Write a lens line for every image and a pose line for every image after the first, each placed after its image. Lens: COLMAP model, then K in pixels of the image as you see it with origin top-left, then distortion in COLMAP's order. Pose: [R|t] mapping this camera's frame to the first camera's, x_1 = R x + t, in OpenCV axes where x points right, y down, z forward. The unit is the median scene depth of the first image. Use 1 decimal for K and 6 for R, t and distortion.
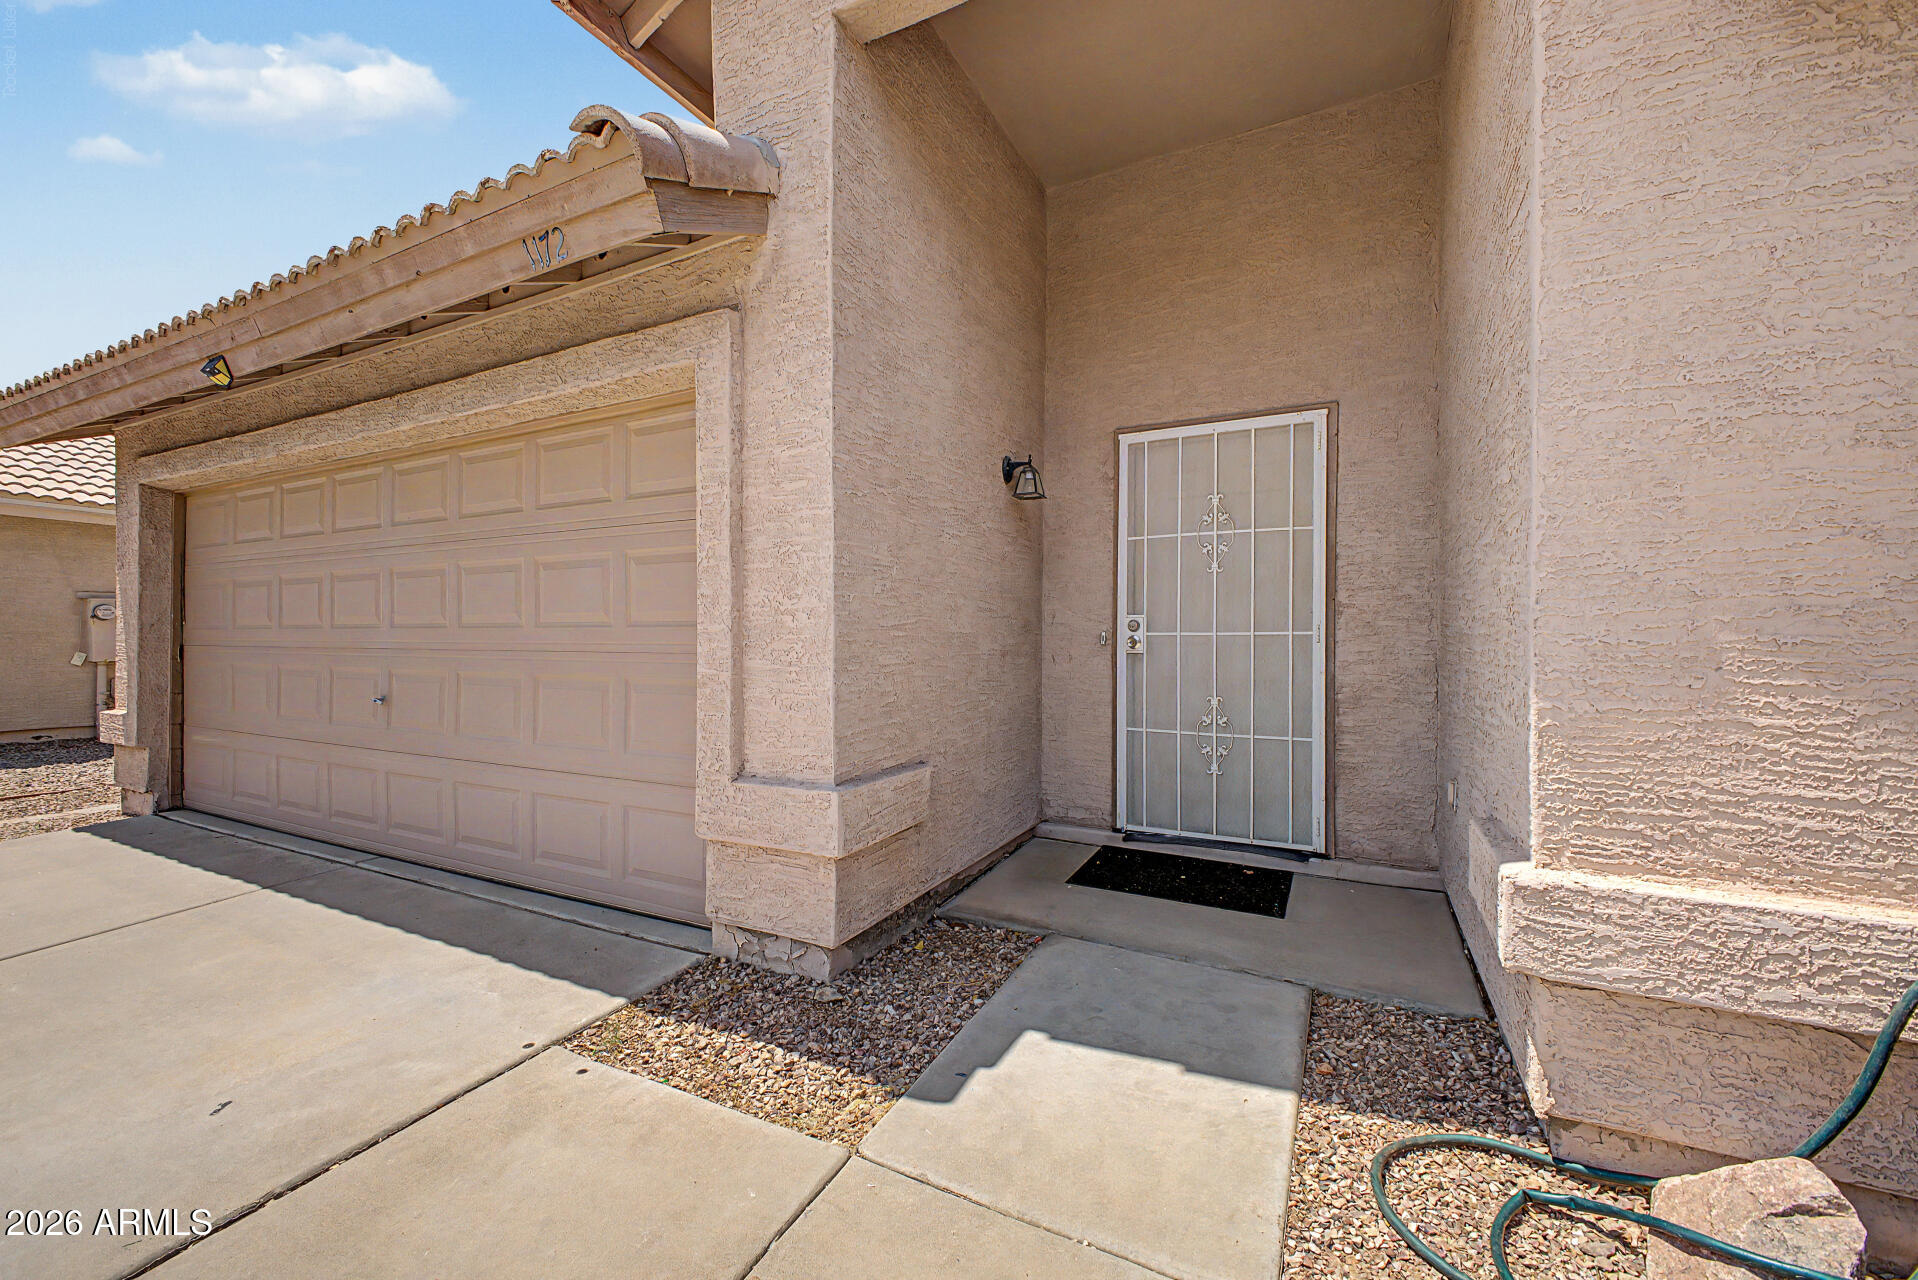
lens RADIAL K [[754.6, 0, 957.3], [0, 754.6, 627.4], [0, 0, 1]] dist [0.008467, -0.002201]
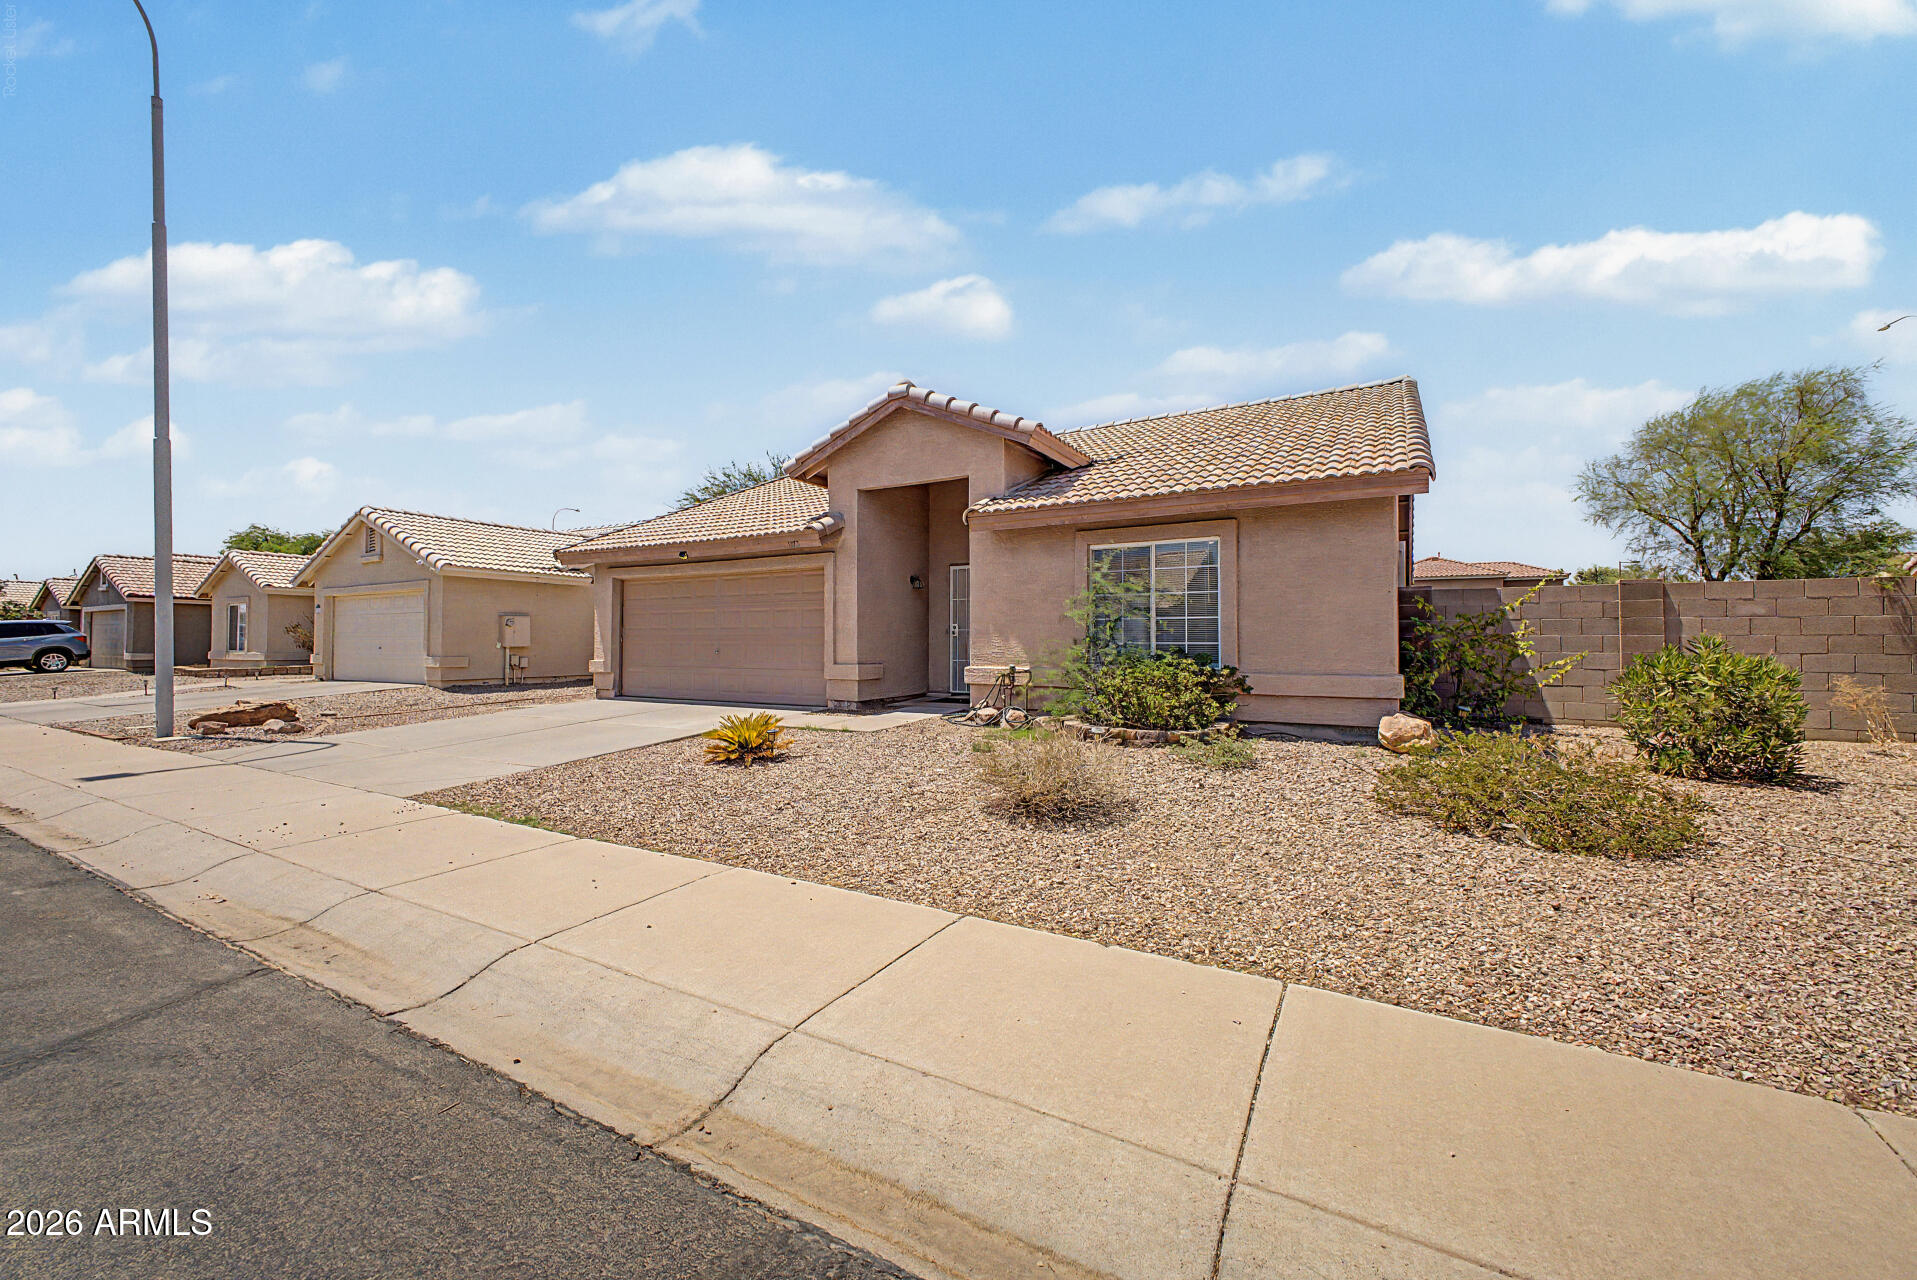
lens RADIAL K [[754.2, 0, 974.6], [0, 754.2, 611.6], [0, 0, 1]] dist [0.008467, -0.002201]
pose [[0.999540, -0.004605, -0.029981, 0.453890], [0.003872, 0.999693, -0.024464, 0.011704], [0.030085, 0.024337, 0.999251, -2.350490]]
